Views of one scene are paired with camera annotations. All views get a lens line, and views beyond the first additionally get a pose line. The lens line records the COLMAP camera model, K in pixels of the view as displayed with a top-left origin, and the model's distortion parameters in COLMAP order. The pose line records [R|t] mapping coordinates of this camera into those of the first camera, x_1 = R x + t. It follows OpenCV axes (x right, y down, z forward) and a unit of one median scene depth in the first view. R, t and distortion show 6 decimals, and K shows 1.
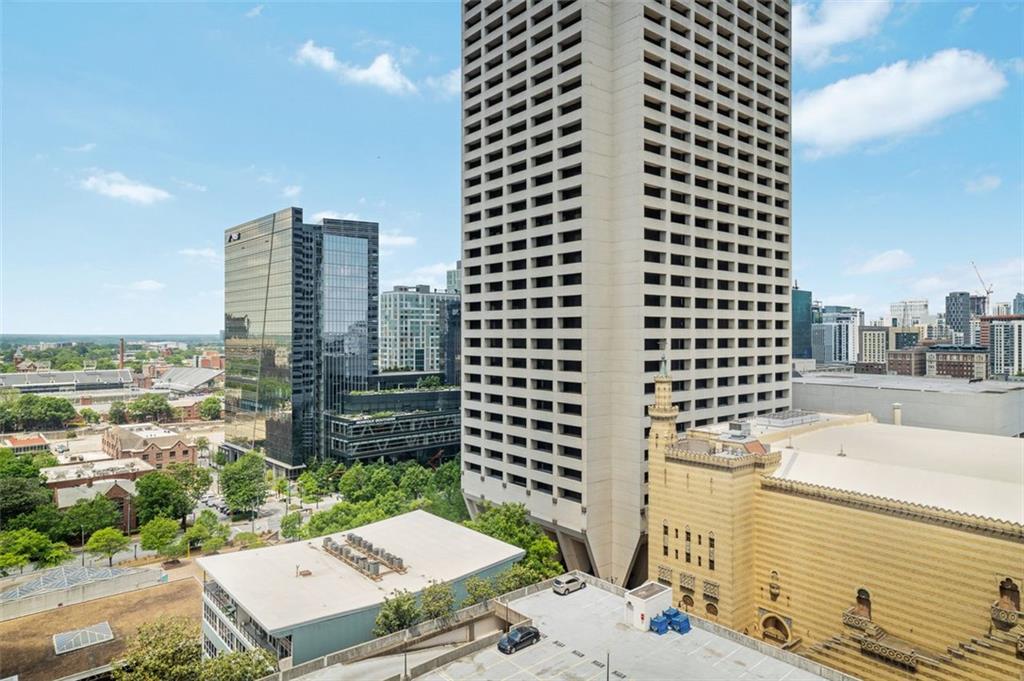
lens RADIAL K [[606.9, 0, 499.5], [0, 606.9, 330.8], [0, 0, 1]] dist [0.001060, 0.001129]
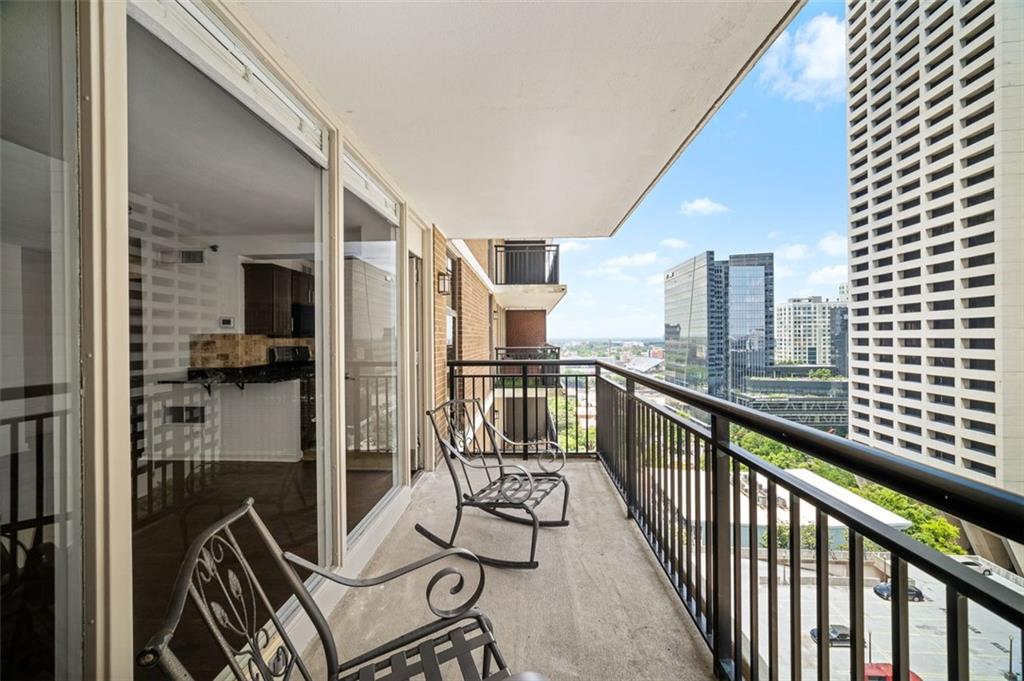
lens RADIAL K [[560.8, 0, 512.4], [0, 560.8, 342.9], [0, 0, 1]] dist [0.000660, 0.000909]
pose [[0.723307, 0.000185, -0.690527, 0.224766], [0.011770, 0.999851, 0.012597, -0.000934], [0.690426, -0.017239, 0.723197, -0.279238]]
